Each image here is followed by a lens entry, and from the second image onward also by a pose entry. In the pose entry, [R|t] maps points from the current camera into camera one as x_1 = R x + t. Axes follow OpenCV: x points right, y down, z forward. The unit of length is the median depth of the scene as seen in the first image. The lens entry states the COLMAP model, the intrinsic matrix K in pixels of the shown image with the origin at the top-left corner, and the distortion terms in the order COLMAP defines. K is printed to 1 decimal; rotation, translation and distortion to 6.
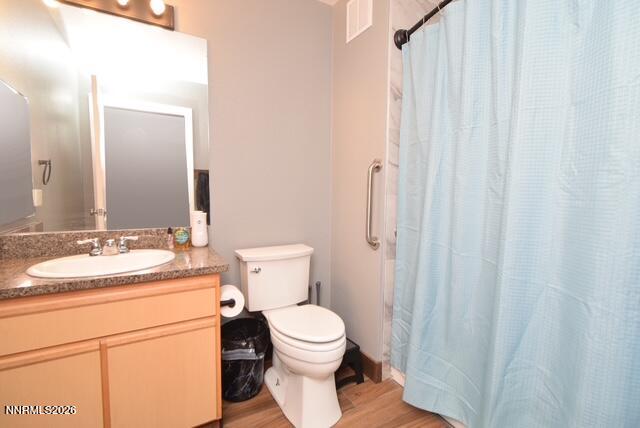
lens RADIAL K [[294.1, 0, 316.6], [0, 294.1, 215.9], [0, 0, 1]] dist [0.000828, 0.000152]
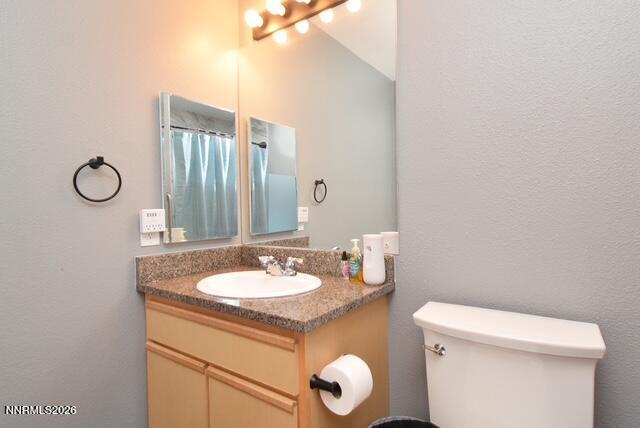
lens RADIAL K [[337.1, 0, 320.0], [0, 337.1, 214.0], [0, 0, 1]] dist [0.000391, 0.000072]
pose [[0.400252, -0.010445, -0.916346, 0.317999], [-0.044969, 0.998507, -0.031023, -0.033665], [0.915301, 0.053624, 0.399184, 0.668708]]
